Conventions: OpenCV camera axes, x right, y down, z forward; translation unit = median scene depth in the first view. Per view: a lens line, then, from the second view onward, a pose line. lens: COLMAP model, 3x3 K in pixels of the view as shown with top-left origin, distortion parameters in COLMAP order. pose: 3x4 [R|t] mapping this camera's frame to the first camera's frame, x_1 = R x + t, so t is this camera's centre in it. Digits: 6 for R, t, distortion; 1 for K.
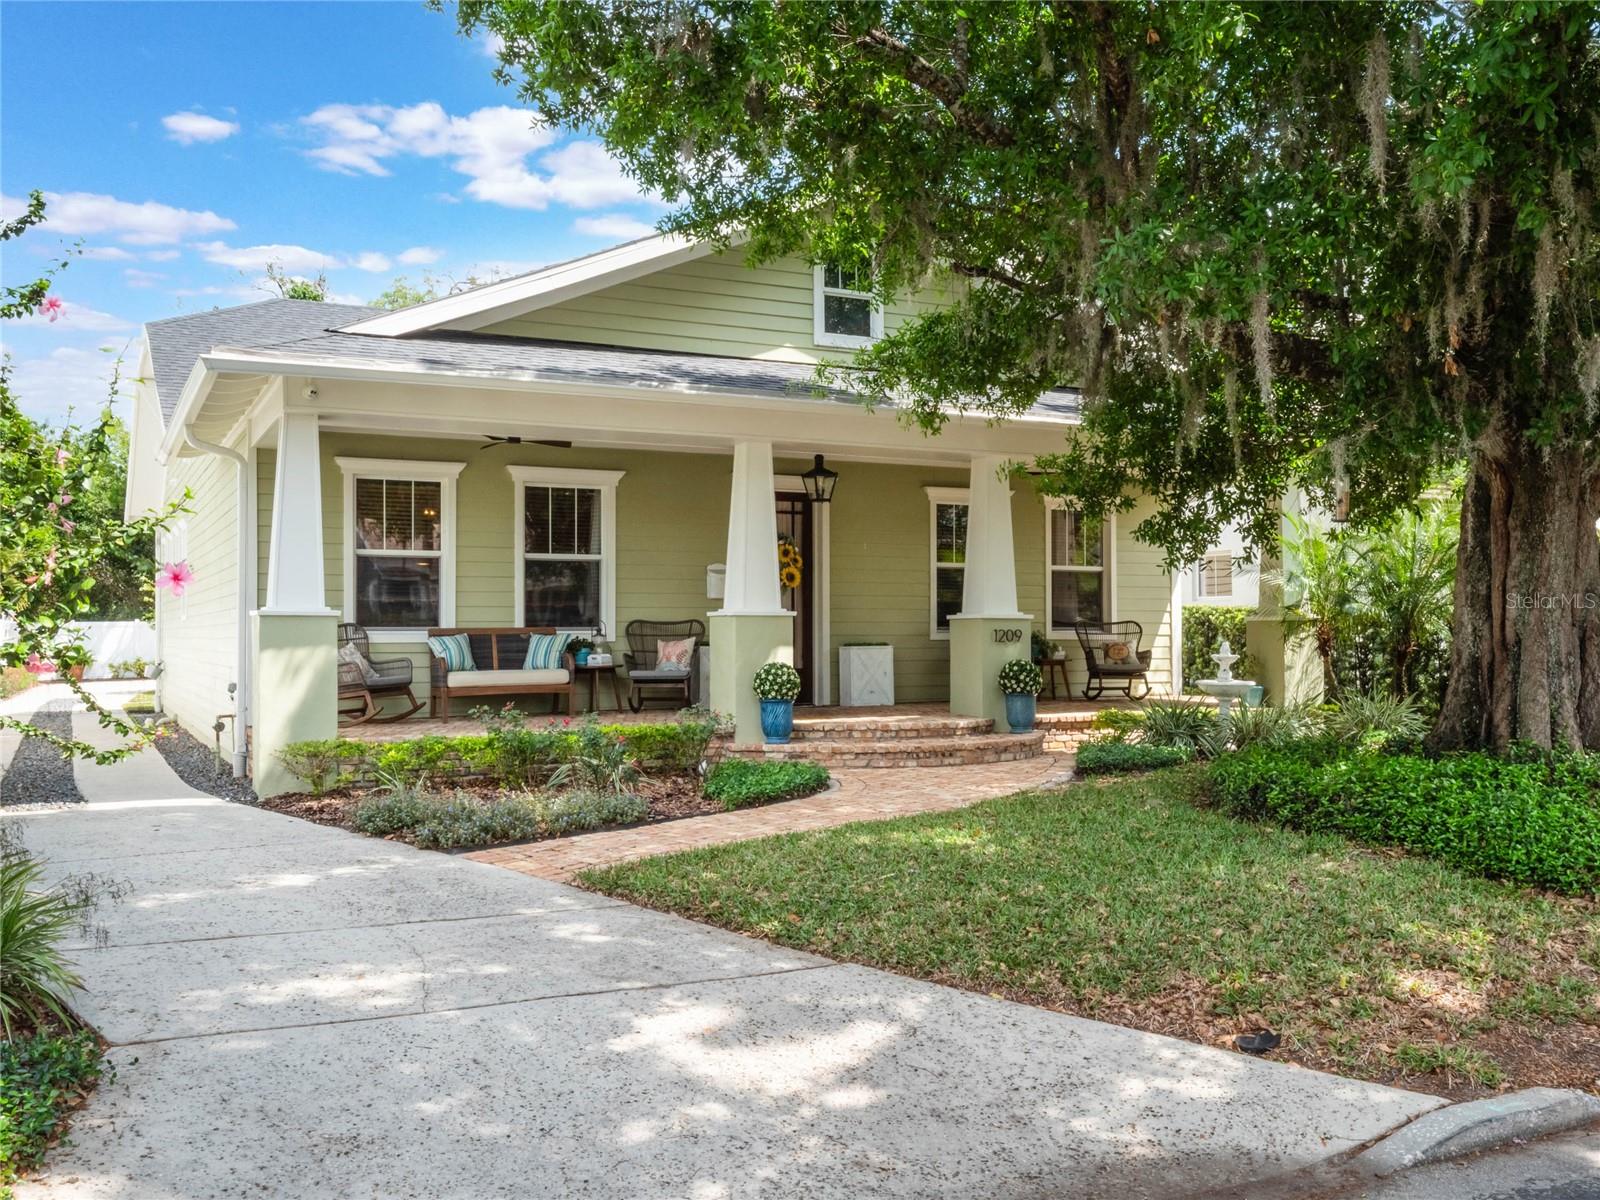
lens RADIAL K [[1389.4, 0, 799.8], [0, 1389.4, 609.0], [0, 0, 1]] dist [-0.014006, -0.004284]
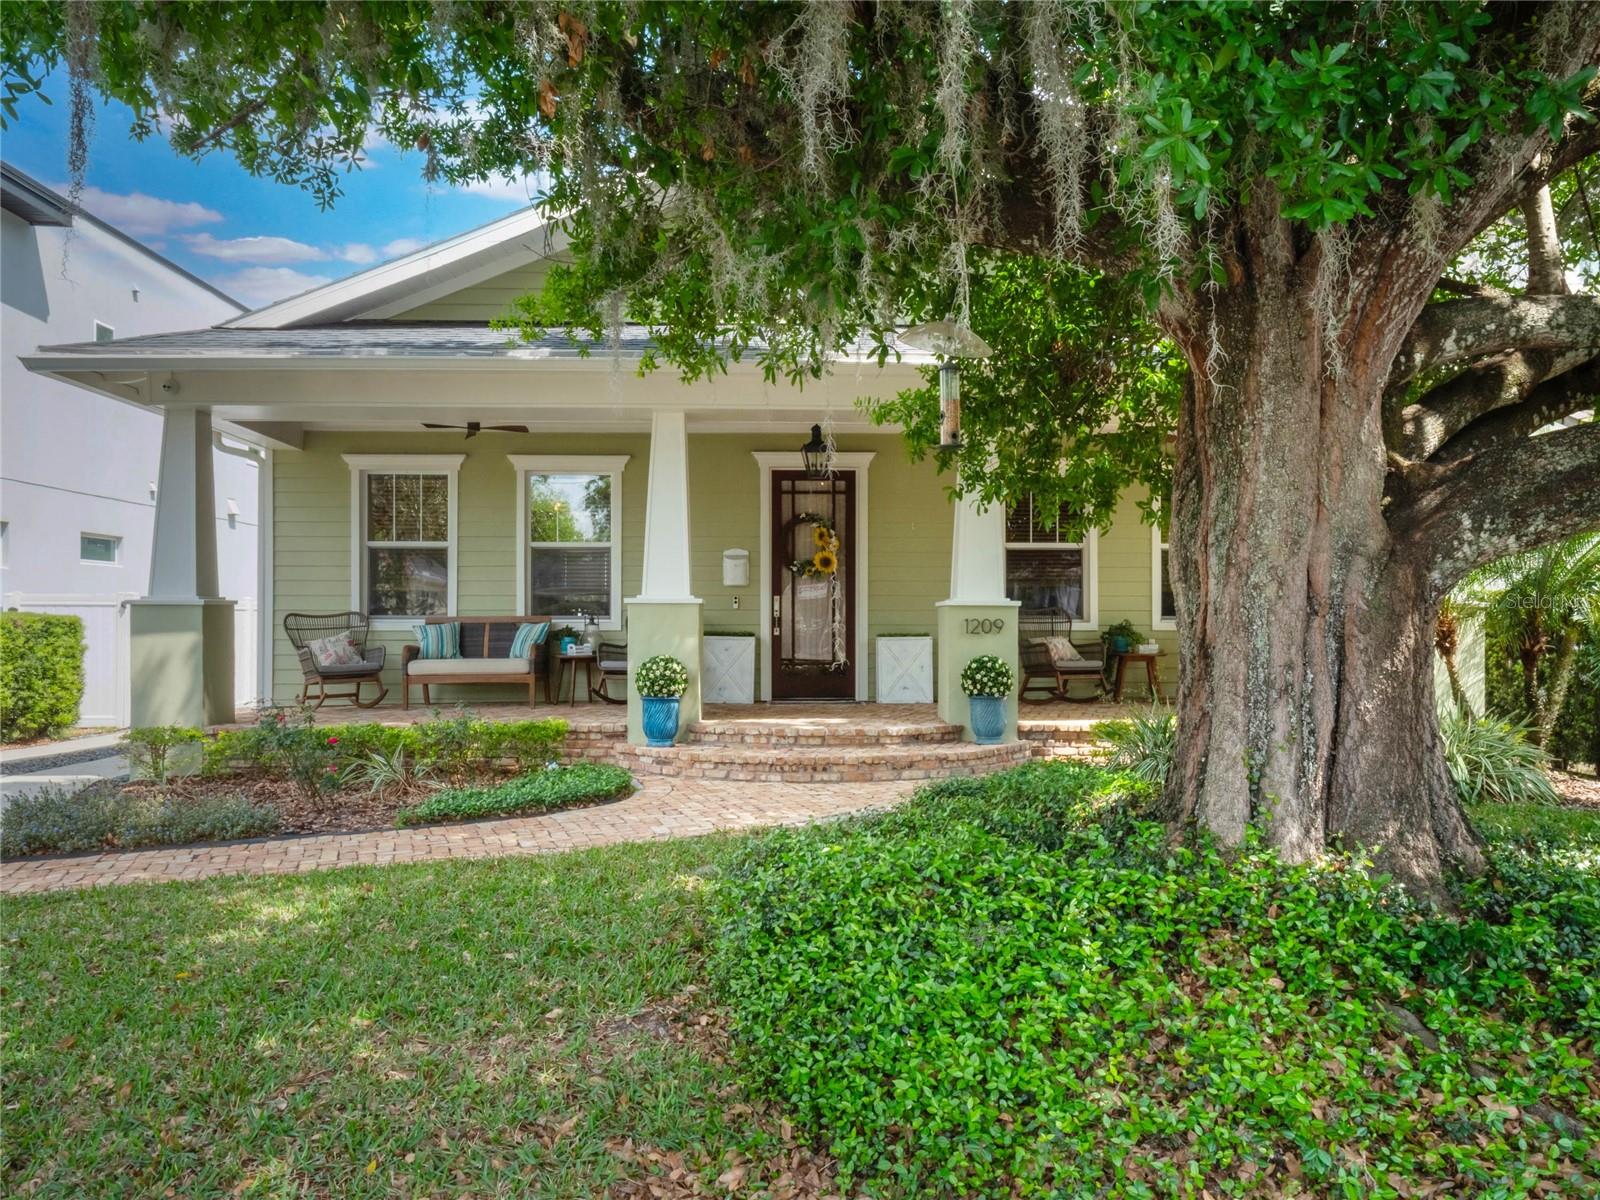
lens RADIAL K [[1201.6, 0, 795.9], [0, 1201.6, 596.1], [0, 0, 1]] dist [-0.040228, 0.000067]
pose [[0.924680, -0.005236, -0.380710, 0.336999], [0.003878, 0.999983, -0.004334, 0.003671], [0.380726, 0.002531, 0.924684, 0.298669]]
